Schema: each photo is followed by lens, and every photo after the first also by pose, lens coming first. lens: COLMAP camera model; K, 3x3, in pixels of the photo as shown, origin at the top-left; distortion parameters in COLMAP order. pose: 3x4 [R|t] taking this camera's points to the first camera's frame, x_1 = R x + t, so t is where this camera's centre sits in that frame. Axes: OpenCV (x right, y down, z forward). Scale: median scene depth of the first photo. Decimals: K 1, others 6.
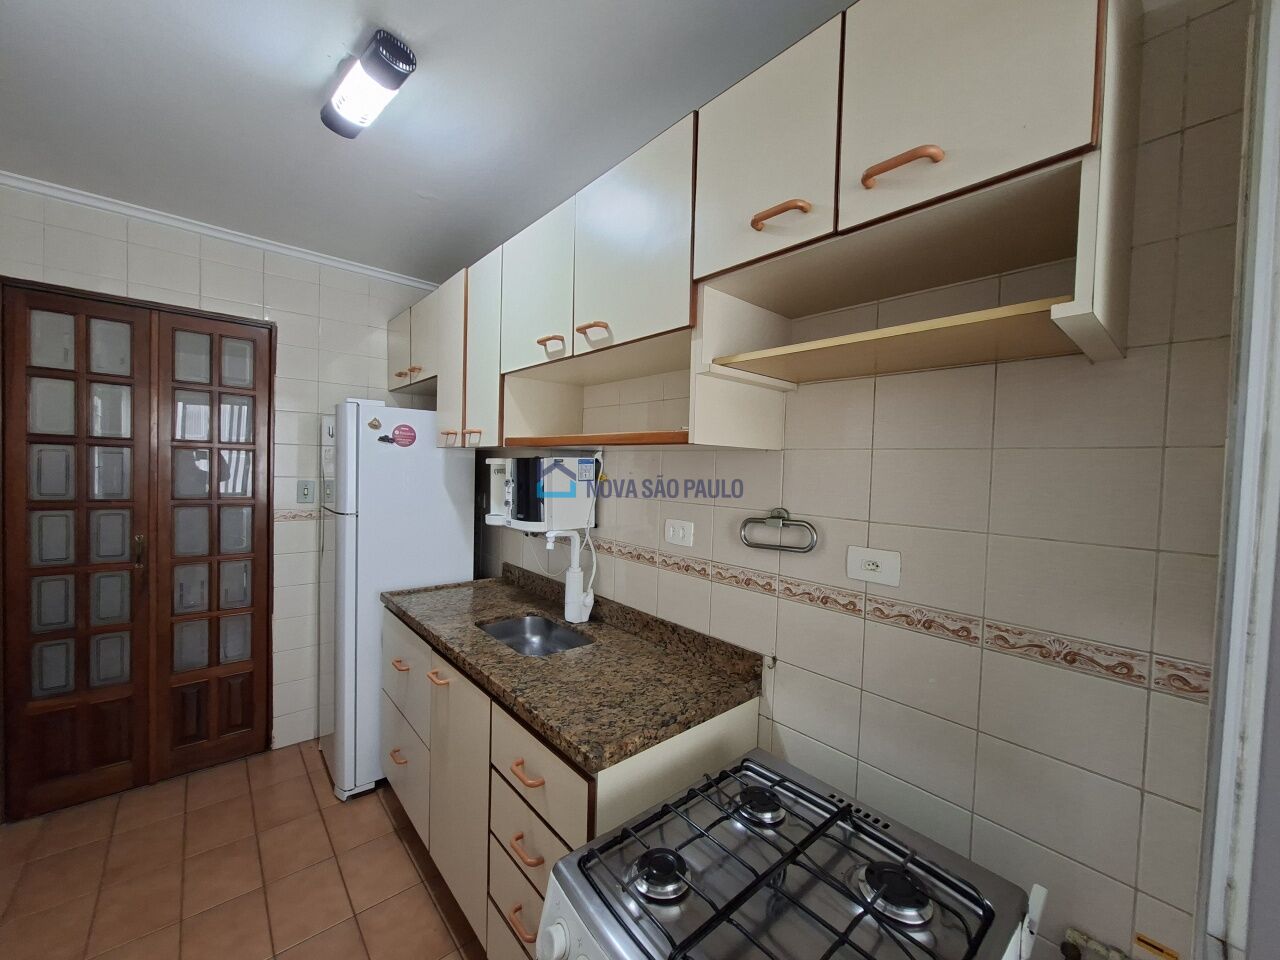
lens RADIAL K [[506.0, 0, 641.1], [0, 506.0, 481.5], [0, 0, 1]] dist [-0.010670, 0.004218]
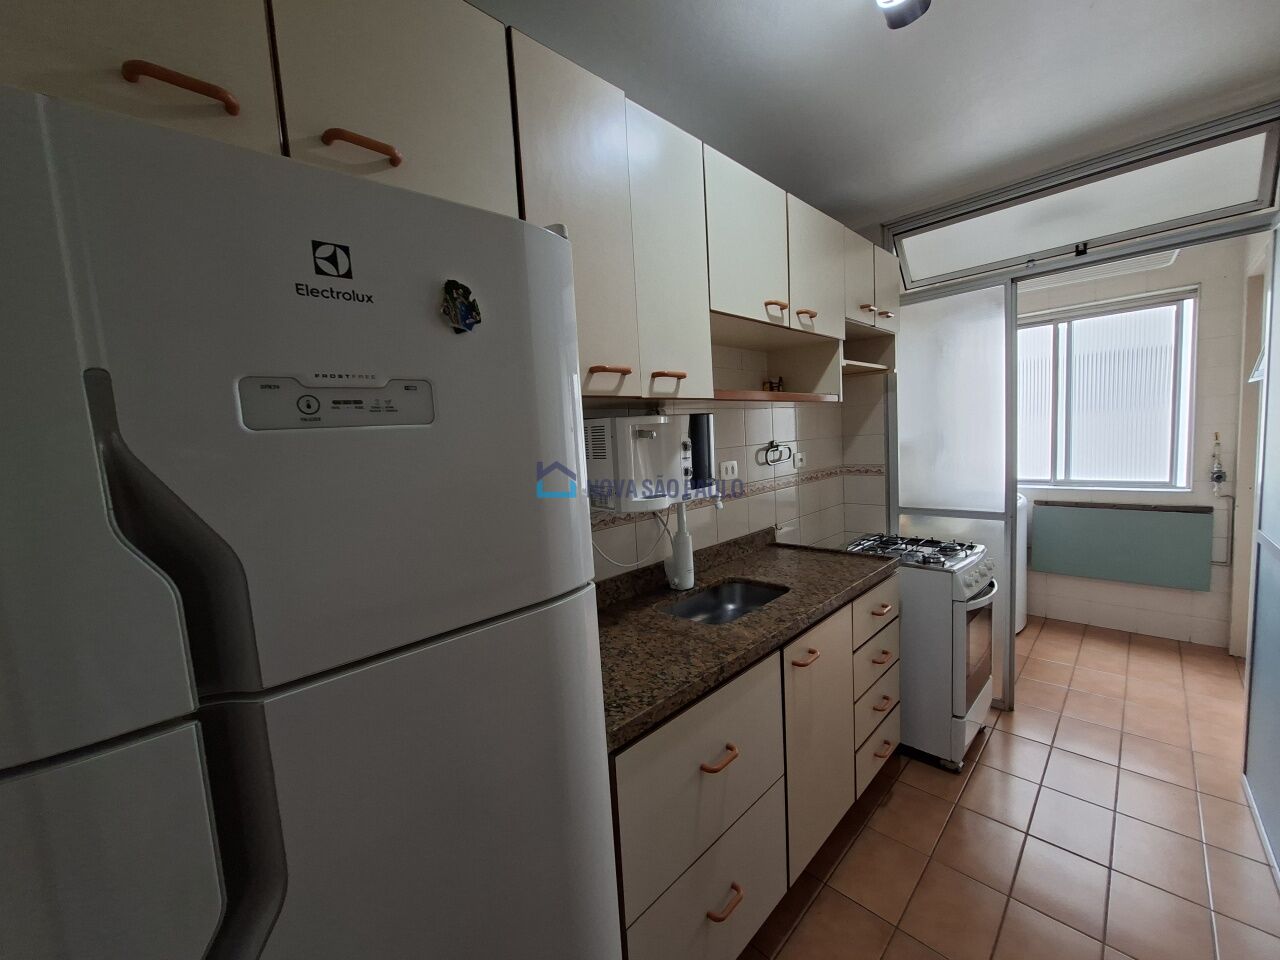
lens RADIAL K [[506.7, 0, 645.4], [0, 506.7, 481.4], [0, 0, 1]] dist [-0.011434, 0.006200]
pose [[-0.075609, -0.117301, 0.990214, -0.992572], [0.085393, 0.988647, 0.123636, -0.043585], [-0.993474, 0.093905, -0.064734, 1.059839]]
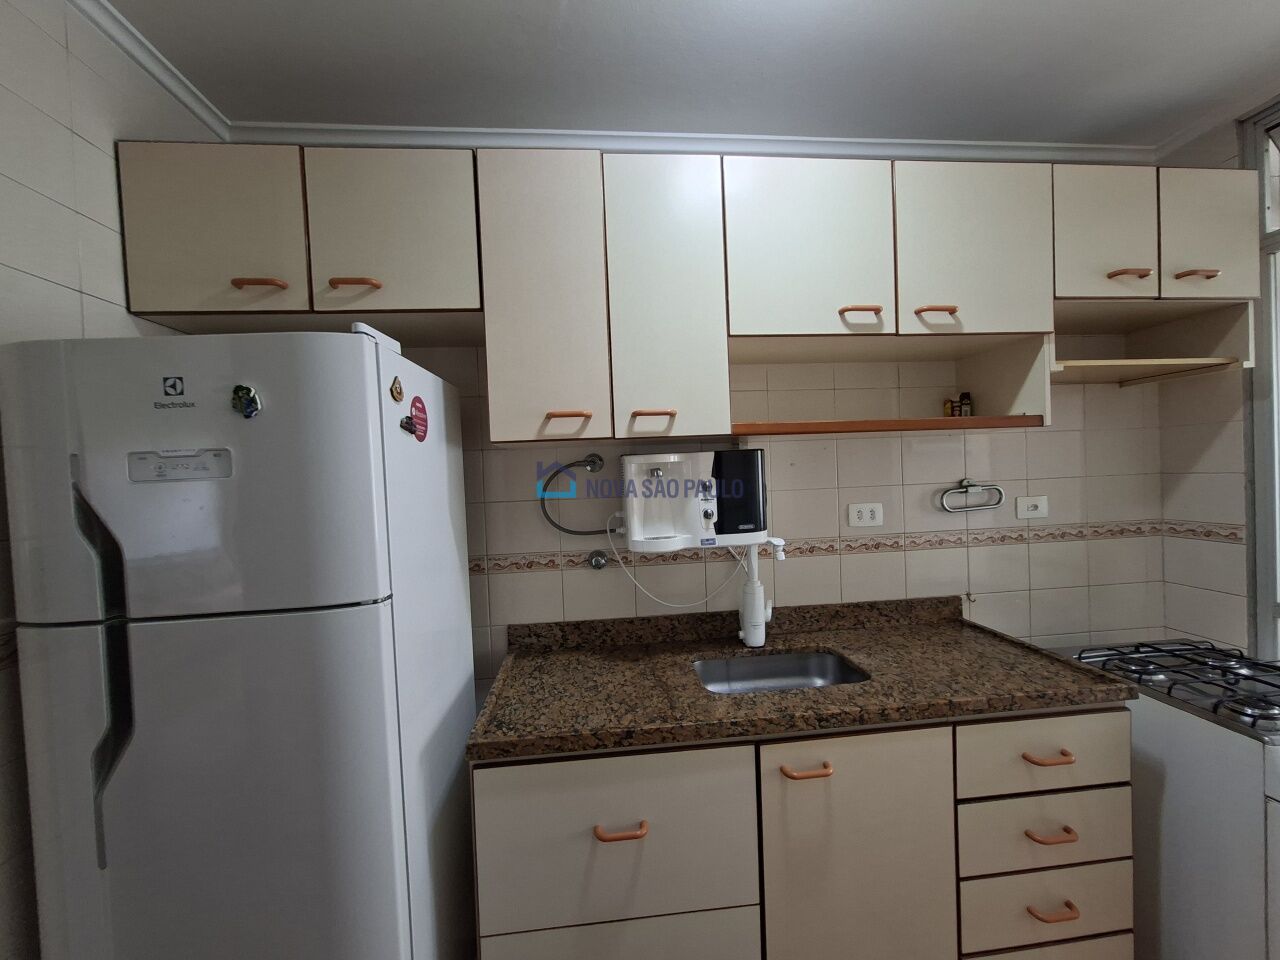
lens RADIAL K [[506.0, 0, 641.1], [0, 506.0, 481.5], [0, 0, 1]] dist [-0.010670, 0.004218]
pose [[0.577245, -0.069800, 0.813583, -0.856280], [0.081079, 0.996316, 0.027951, -0.030344], [-0.812536, 0.049830, 0.580777, 0.621650]]
